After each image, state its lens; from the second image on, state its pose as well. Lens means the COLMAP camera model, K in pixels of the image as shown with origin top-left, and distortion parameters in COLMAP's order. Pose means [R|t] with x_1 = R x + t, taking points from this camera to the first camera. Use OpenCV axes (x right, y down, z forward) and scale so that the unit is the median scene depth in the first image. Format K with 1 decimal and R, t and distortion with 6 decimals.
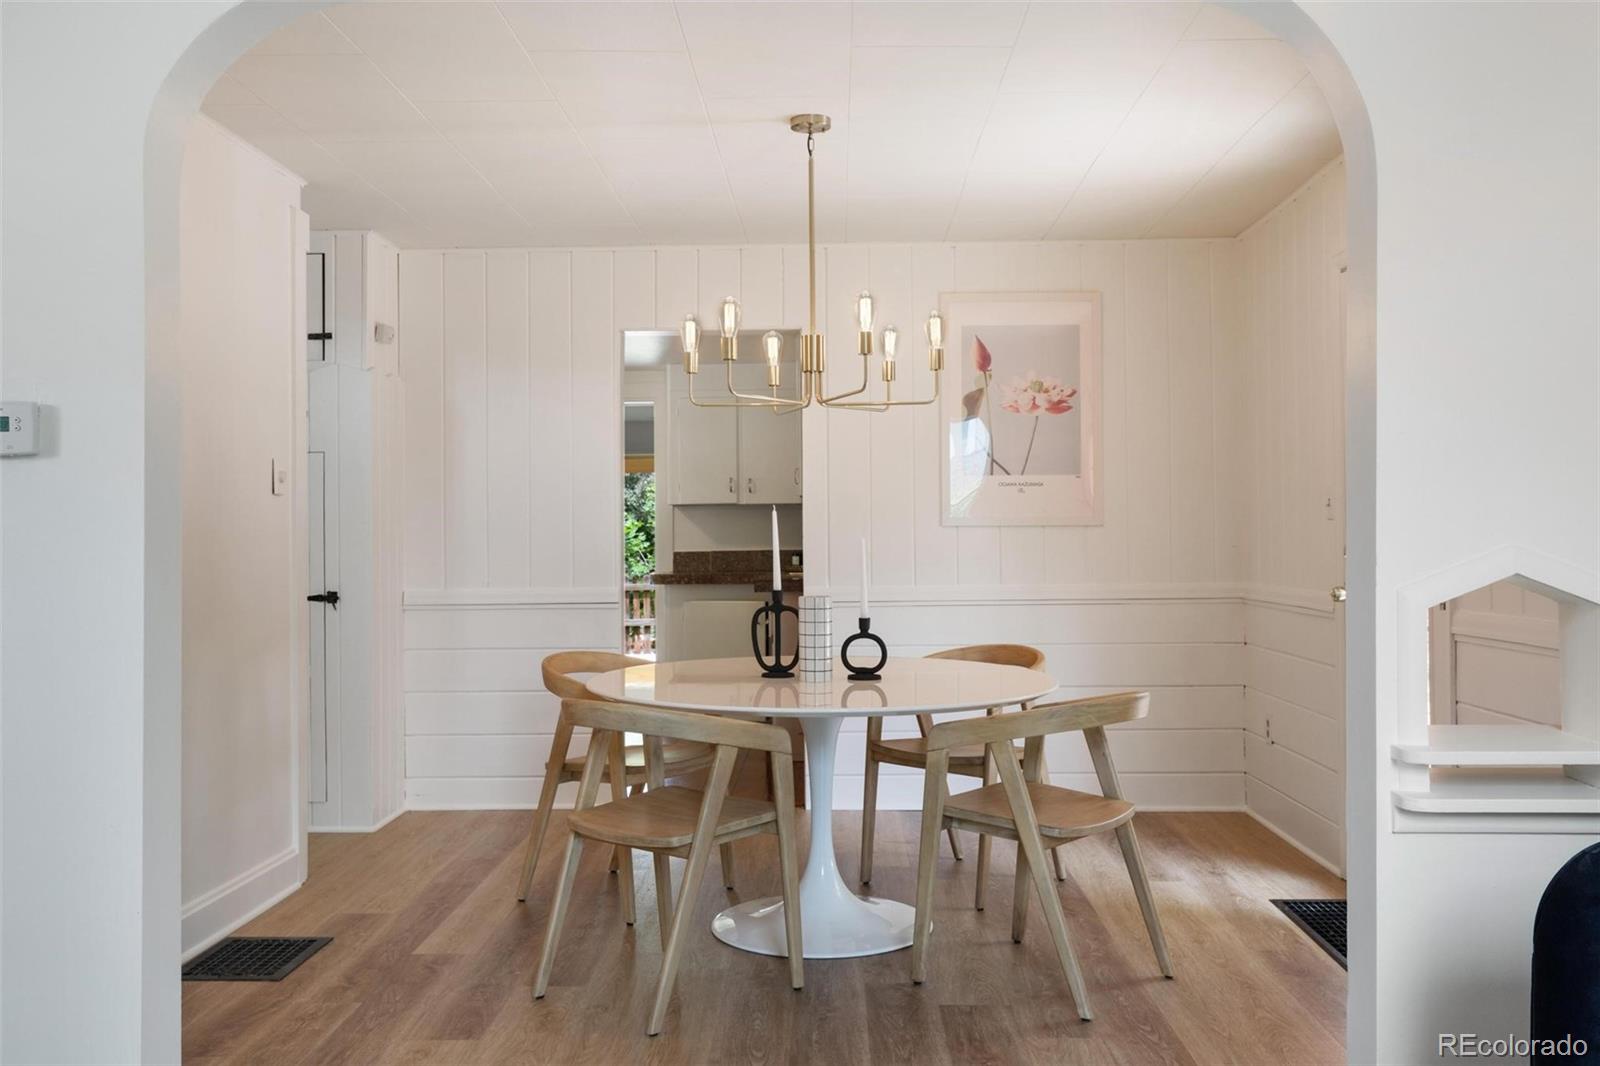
lens RADIAL K [[1495.5, 0, 802.1], [0, 1495.5, 524.6], [0, 0, 1]] dist [0.000042, 0.000000]
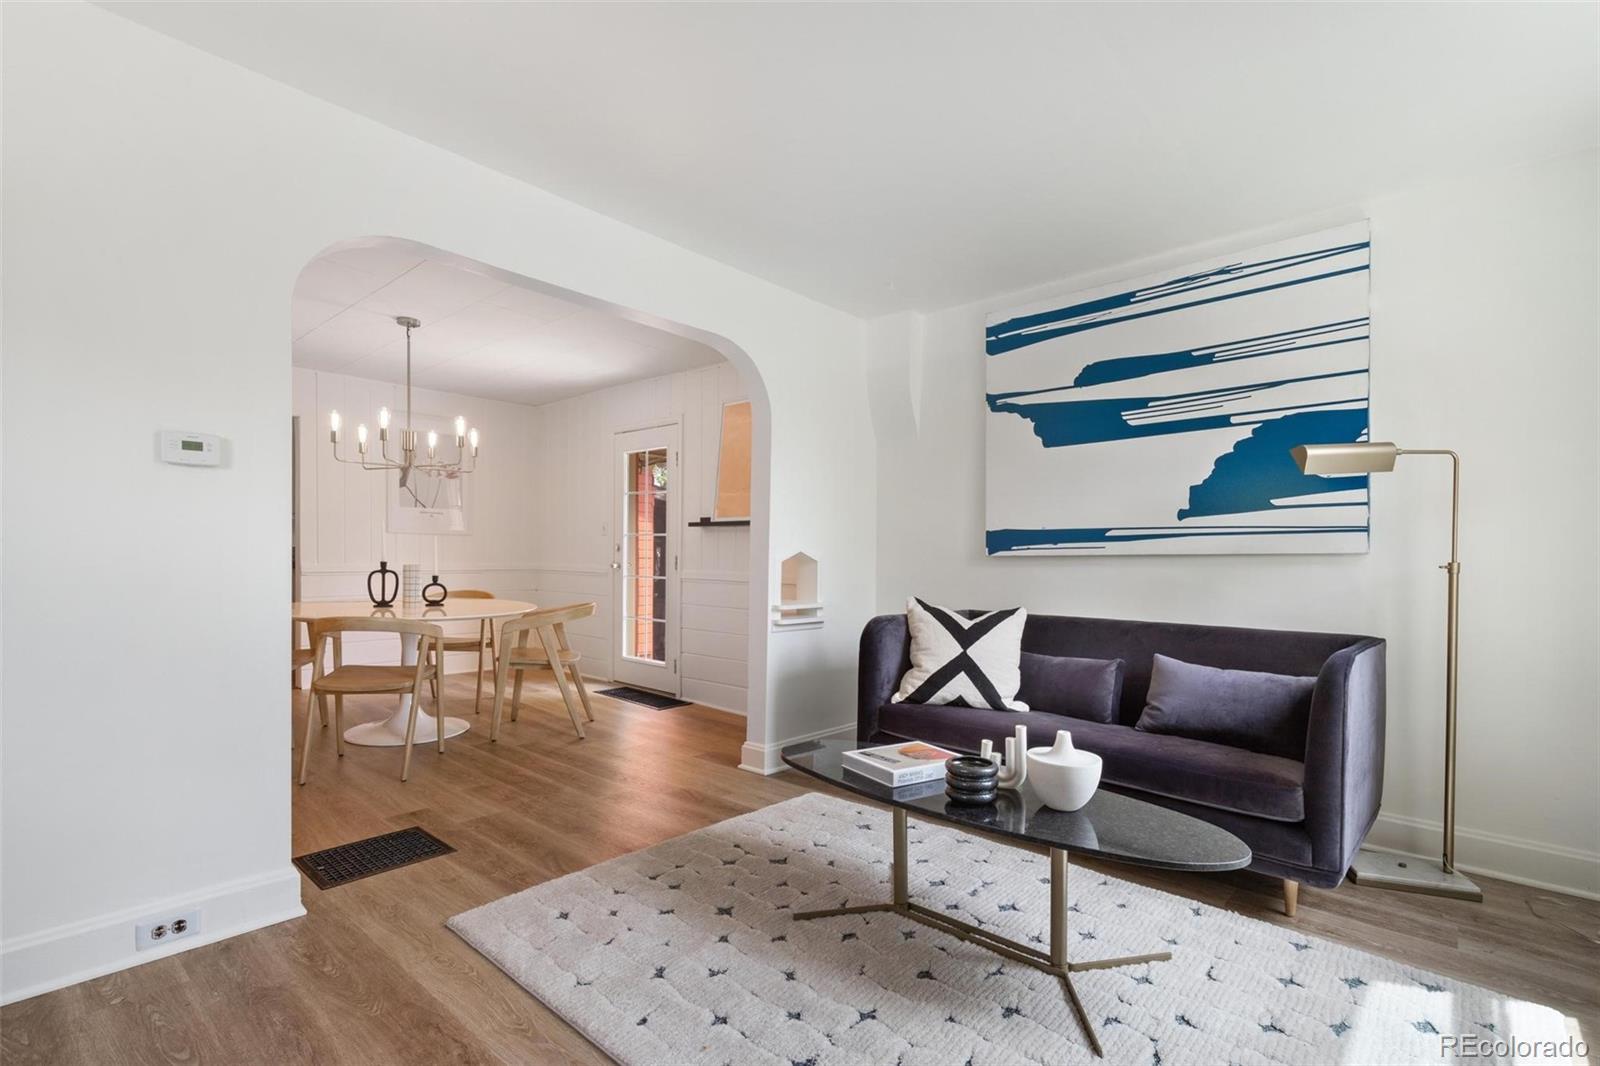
lens RADIAL K [[726.1, 0, 829.8], [0, 726.1, 566.6], [0, 0, 1]] dist [0.004722, 0.001641]
pose [[0.637453, 0.001644, 0.770488, -0.376349], [-0.025786, 0.999483, 0.019201, 0.017785], [-0.770058, -0.032108, 0.637166, -0.037517]]
